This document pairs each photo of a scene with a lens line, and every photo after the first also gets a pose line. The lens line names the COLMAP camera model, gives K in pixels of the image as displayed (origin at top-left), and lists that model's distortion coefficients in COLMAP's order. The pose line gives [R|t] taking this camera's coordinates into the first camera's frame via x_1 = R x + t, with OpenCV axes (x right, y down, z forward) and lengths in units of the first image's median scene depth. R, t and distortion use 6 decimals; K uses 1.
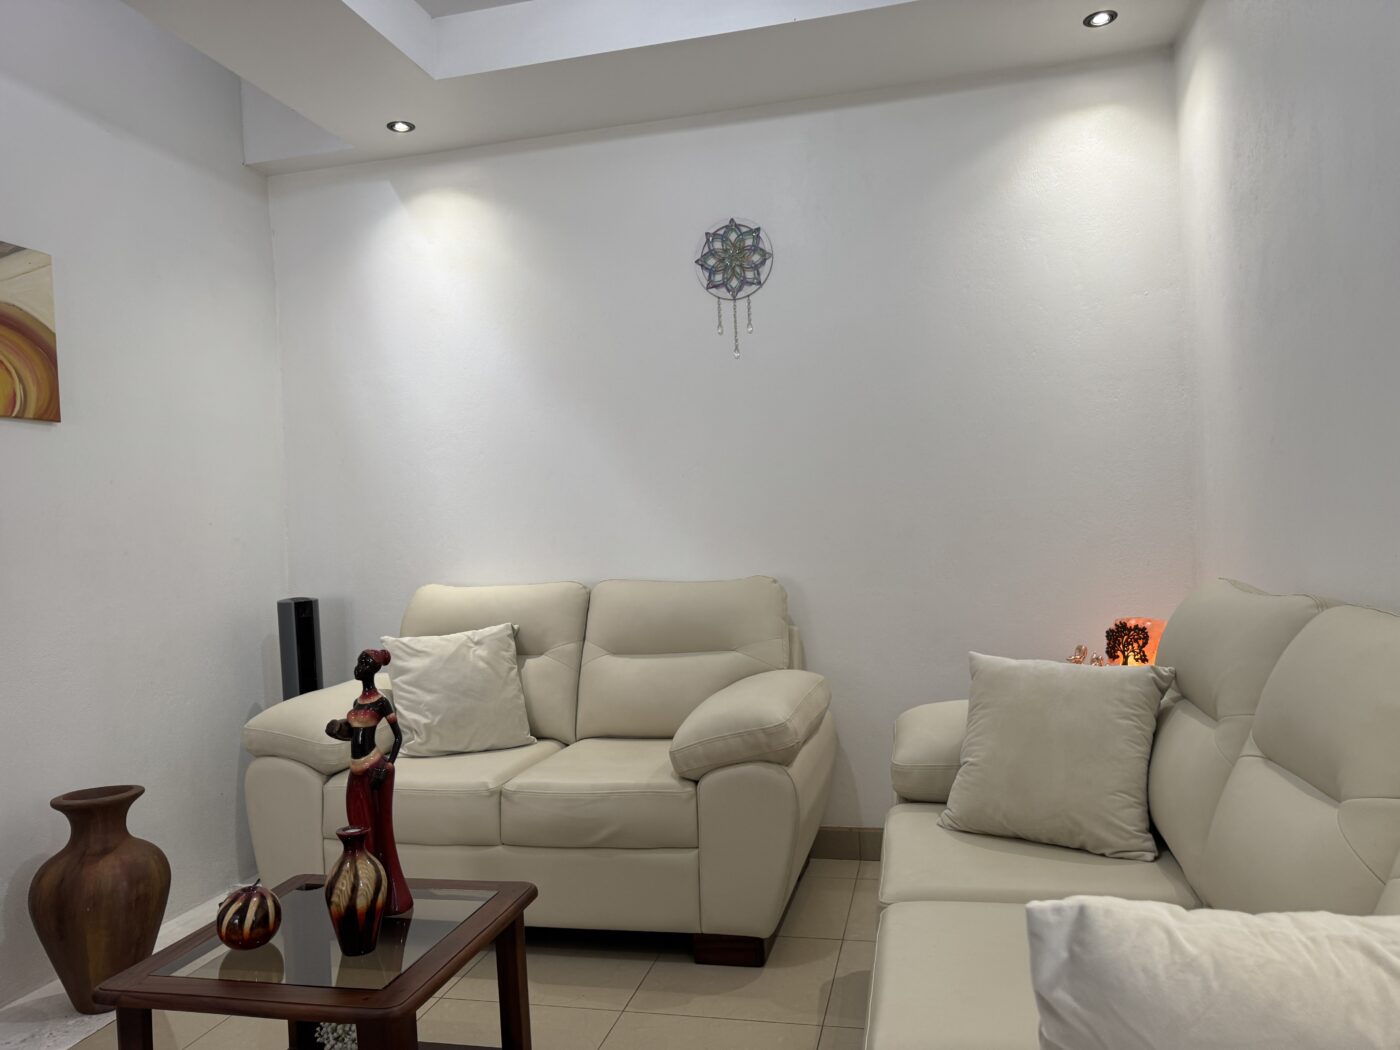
lens RADIAL K [[989.6, 0, 699.6], [0, 989.6, 509.7], [0, 0, 1]] dist [0.065835, -0.077279]
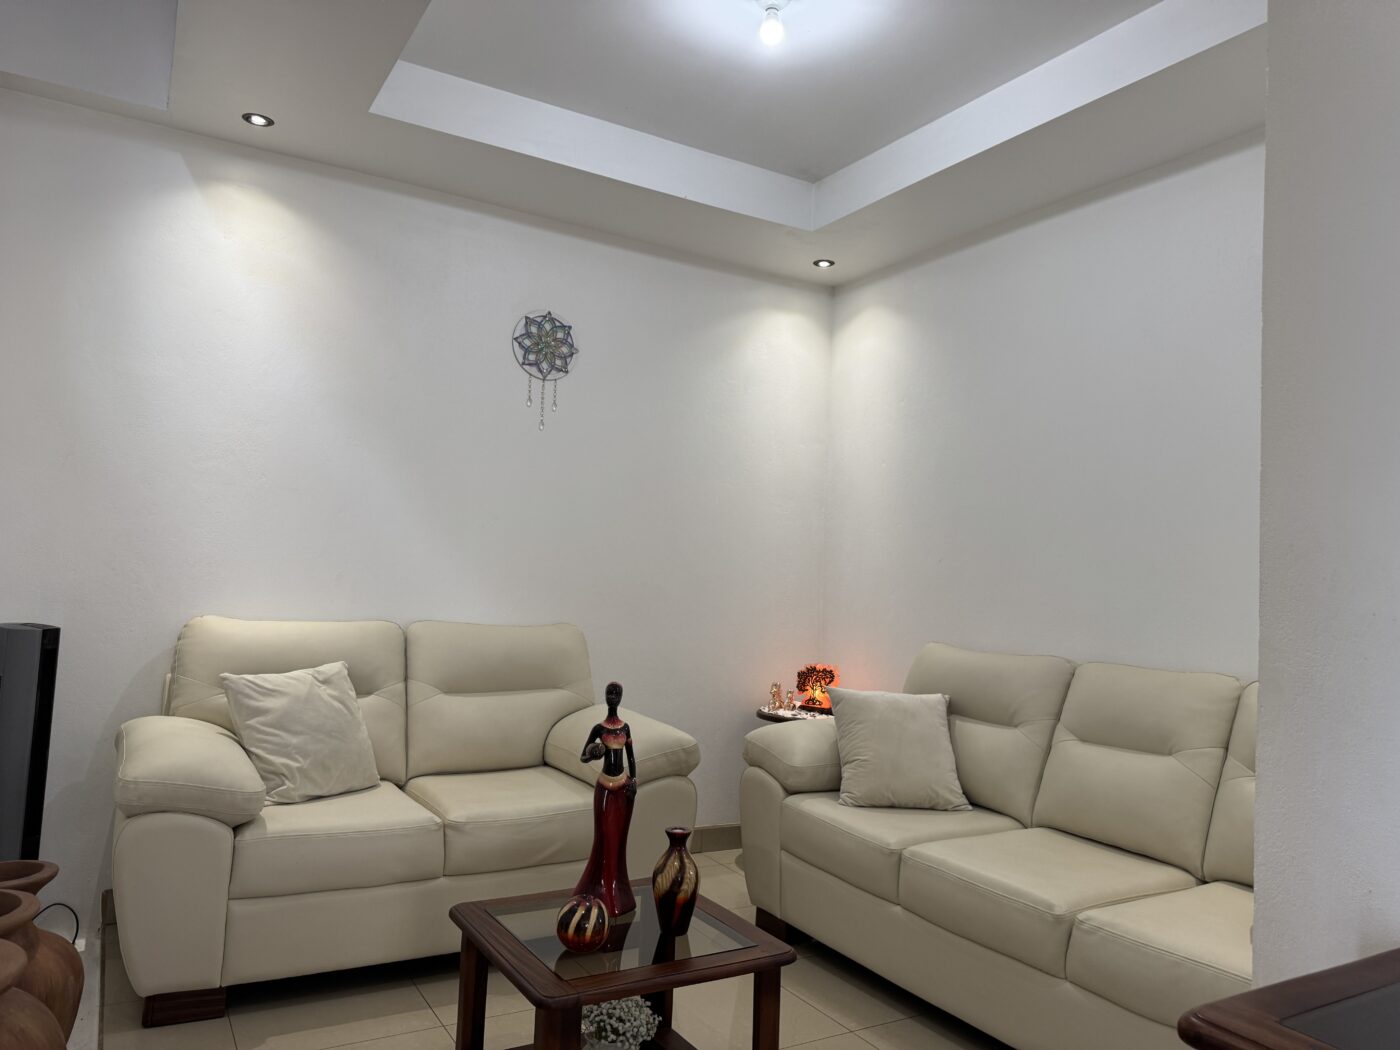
lens RADIAL K [[989.6, 0, 696.6], [0, 989.6, 488.8], [0, 0, 1]] dist [0.065835, -0.077279]
pose [[0.714345, 0.136159, 0.686420, -0.667076], [-0.092430, 0.990653, -0.100316, 0.013432], [-0.693663, 0.008215, 0.720253, 0.054218]]
